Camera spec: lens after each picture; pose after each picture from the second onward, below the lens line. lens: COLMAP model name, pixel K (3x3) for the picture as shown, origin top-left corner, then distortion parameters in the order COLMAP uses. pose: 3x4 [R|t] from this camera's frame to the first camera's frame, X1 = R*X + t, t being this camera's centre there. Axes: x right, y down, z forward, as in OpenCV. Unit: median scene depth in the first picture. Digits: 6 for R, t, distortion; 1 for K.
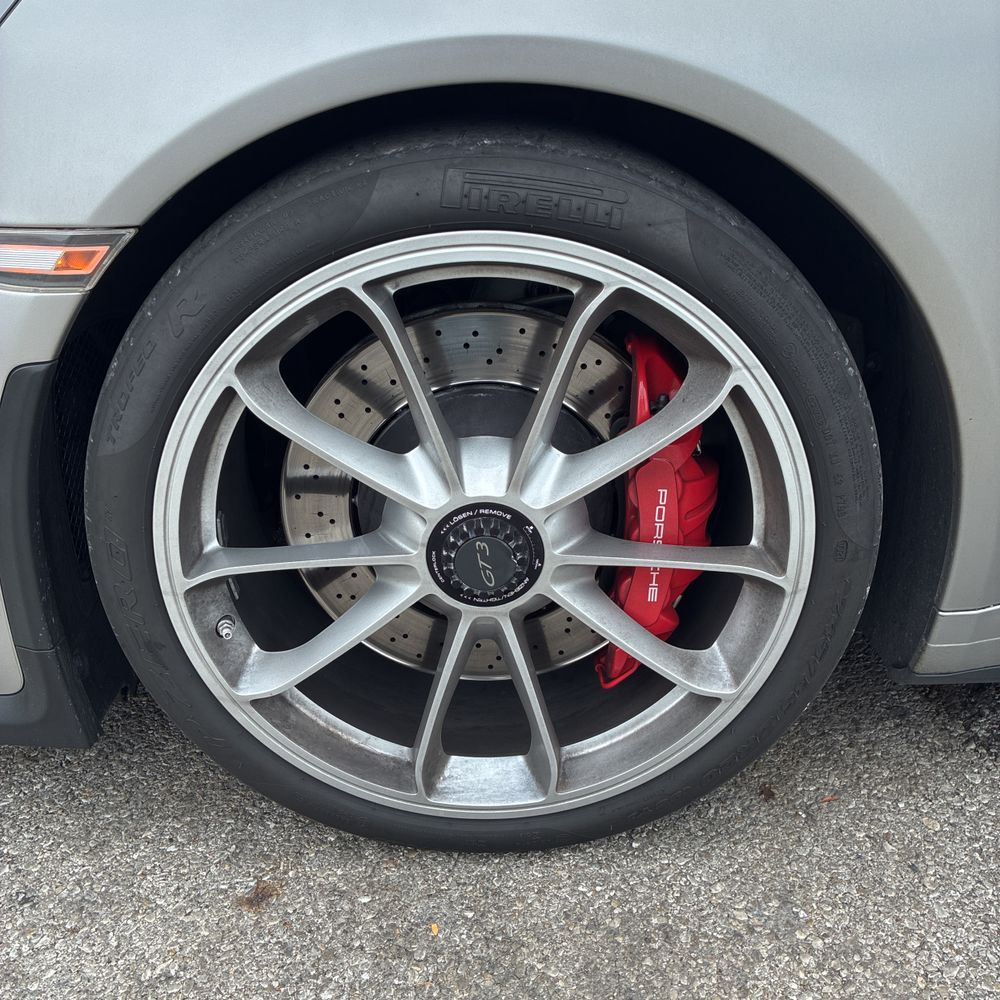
lens RADIAL K [[1018.3, 0, 498.9], [0, 1018.3, 502.9], [0, 0, 1]] dist [0.019954, 0.000000]
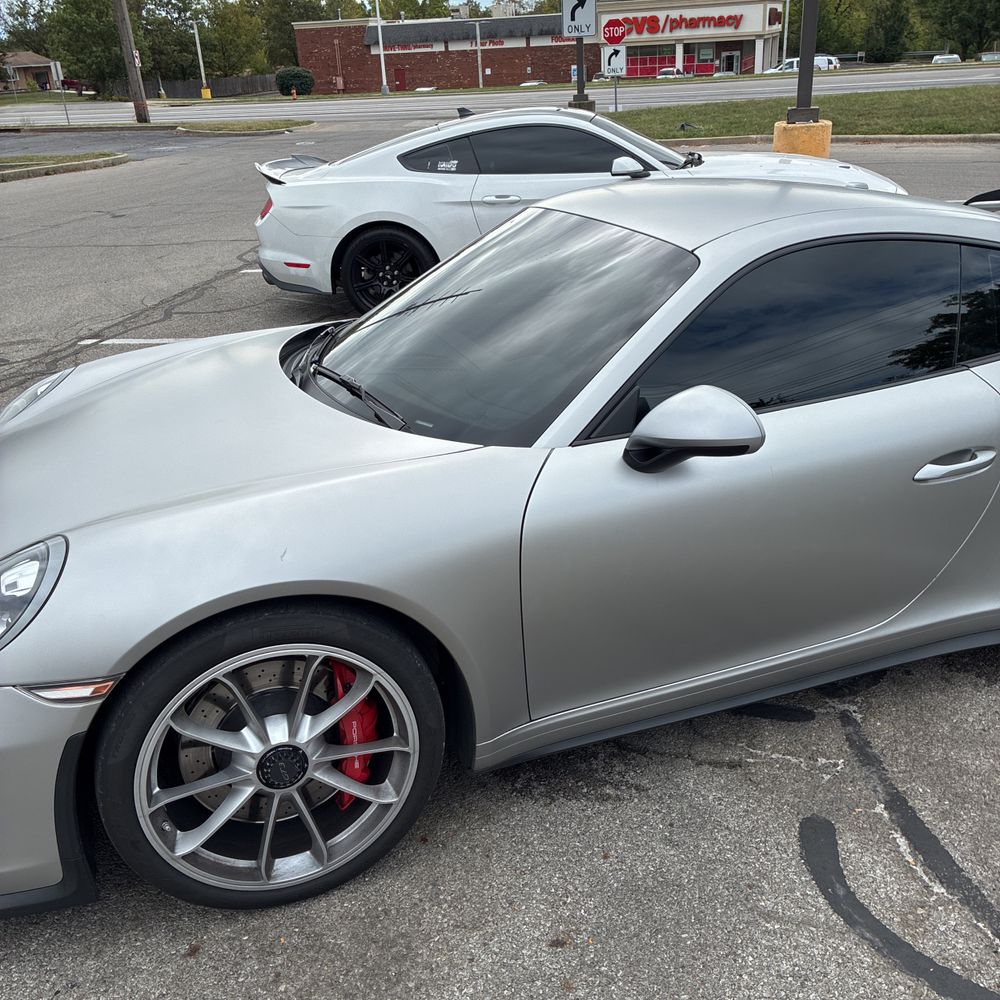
lens RADIAL K [[1018.3, 0, 514.1], [0, 1018.3, 486.7], [0, 0, 1]] dist [0.019954, 0.000000]
pose [[0.936351, -0.138905, 0.322416, -0.172963], [0.167942, 0.983722, -0.063922, -0.323288], [-0.308289, 0.114001, 0.944437, -1.365730]]
